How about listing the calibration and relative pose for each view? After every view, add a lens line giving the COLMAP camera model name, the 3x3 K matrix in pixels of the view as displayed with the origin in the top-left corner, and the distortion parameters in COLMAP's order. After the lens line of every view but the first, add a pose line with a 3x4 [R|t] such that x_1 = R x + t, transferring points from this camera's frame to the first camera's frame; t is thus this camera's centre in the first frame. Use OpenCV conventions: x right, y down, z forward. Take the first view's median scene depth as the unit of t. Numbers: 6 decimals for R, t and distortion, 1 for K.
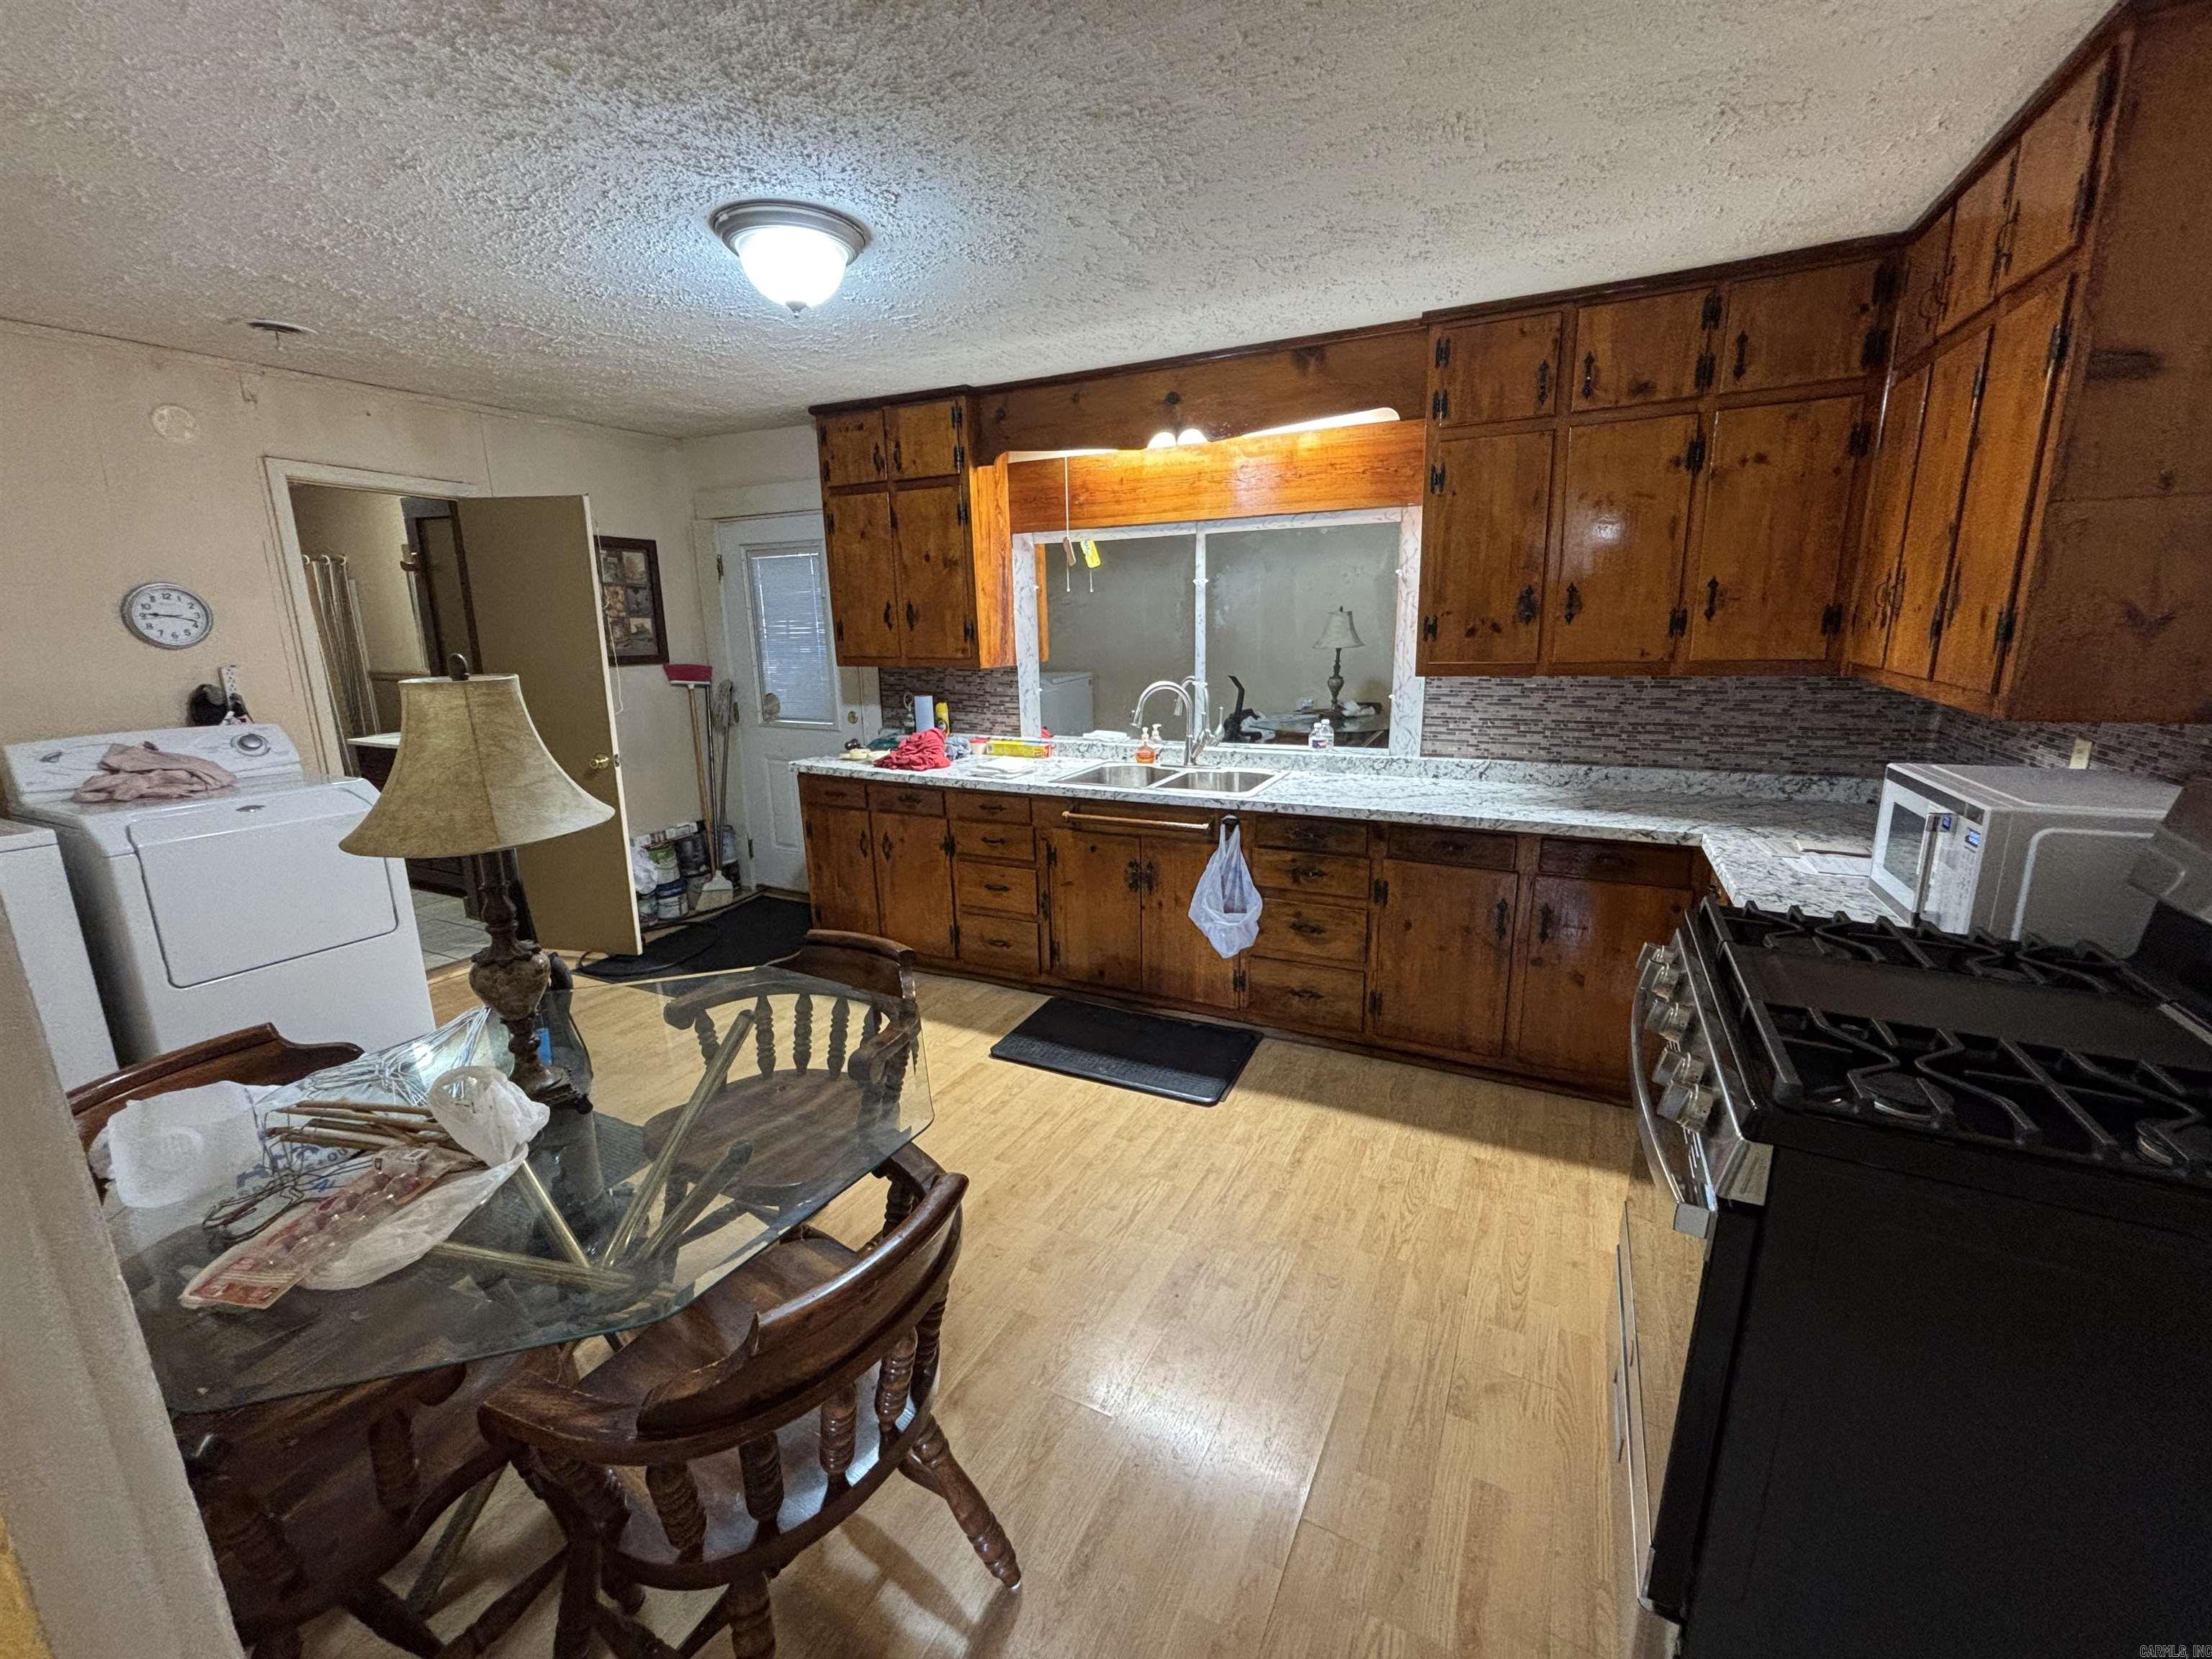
lens RADIAL K [[900.3, 0, 1101.9], [0, 900.3, 826.8], [0, 0, 1]] dist [-0.002641, 0.000827]
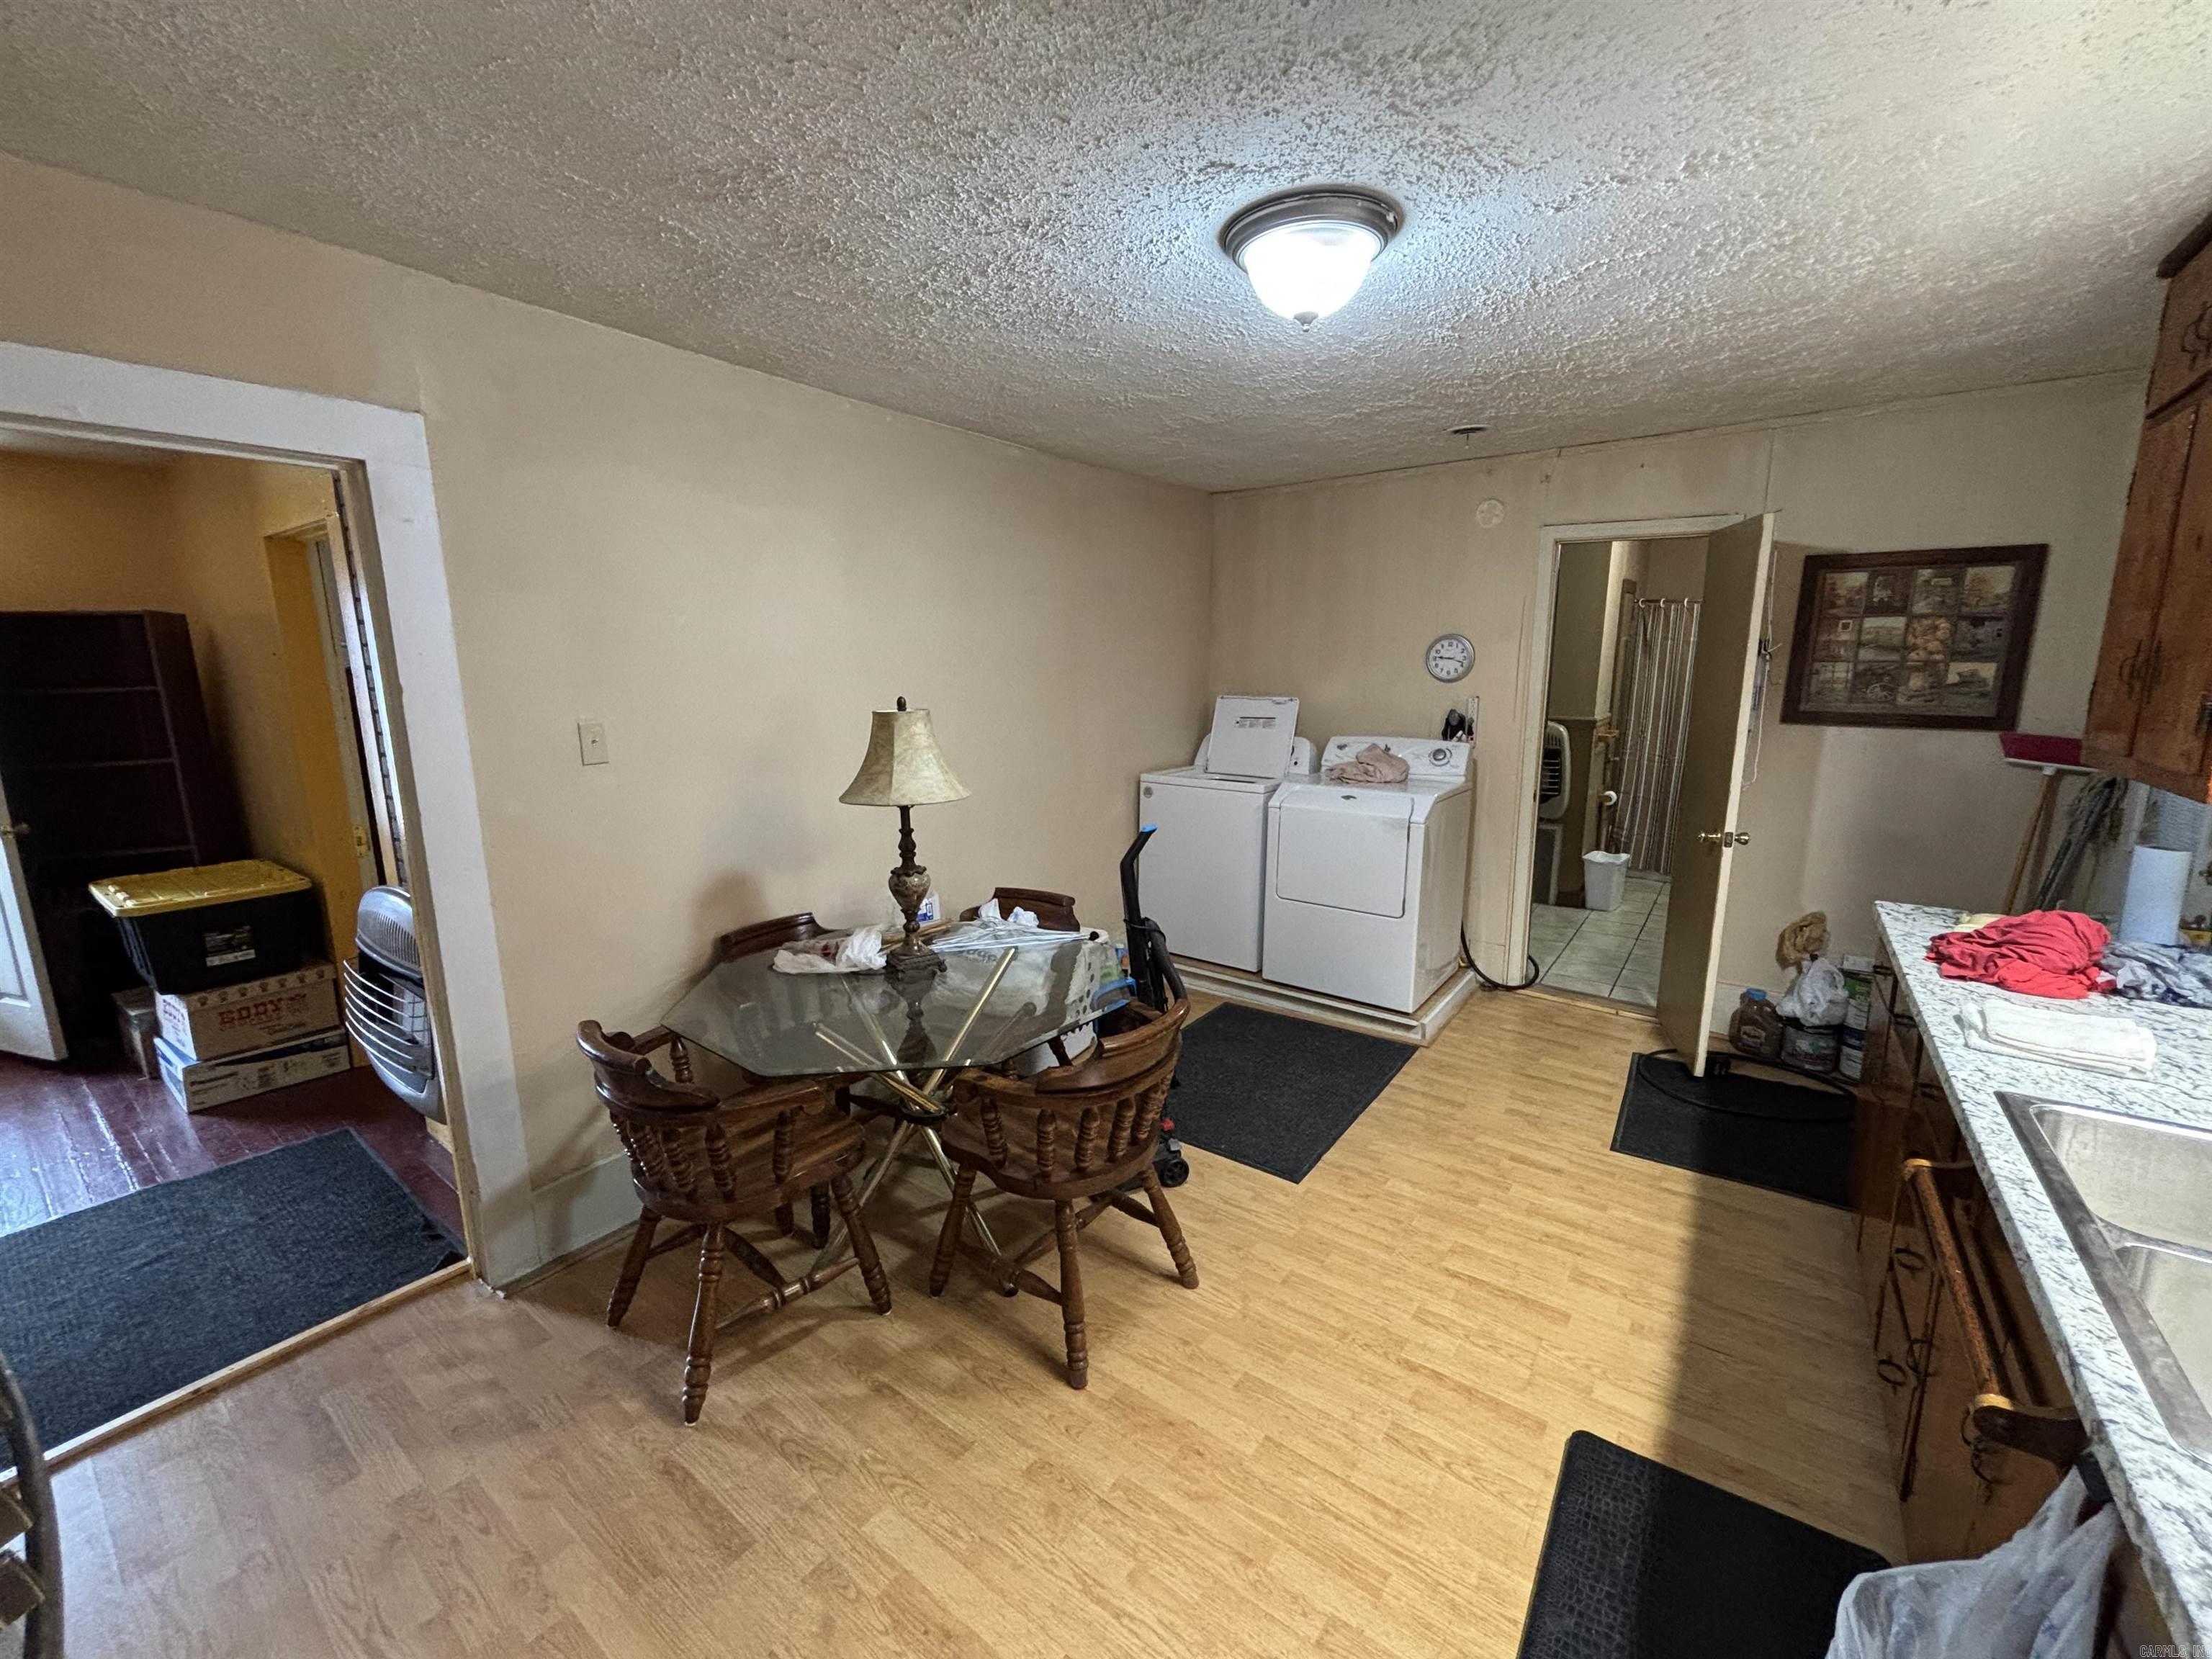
lens RADIAL K [[891.5, 0, 1103.0], [0, 891.5, 832.2], [0, 0, 1]] dist [-0.000769, 0.000154]
pose [[-0.161413, 0.204150, -0.965541, 0.395121], [-0.216390, 0.947240, 0.236456, -0.182345], [0.962871, 0.247100, -0.108721, 0.672758]]
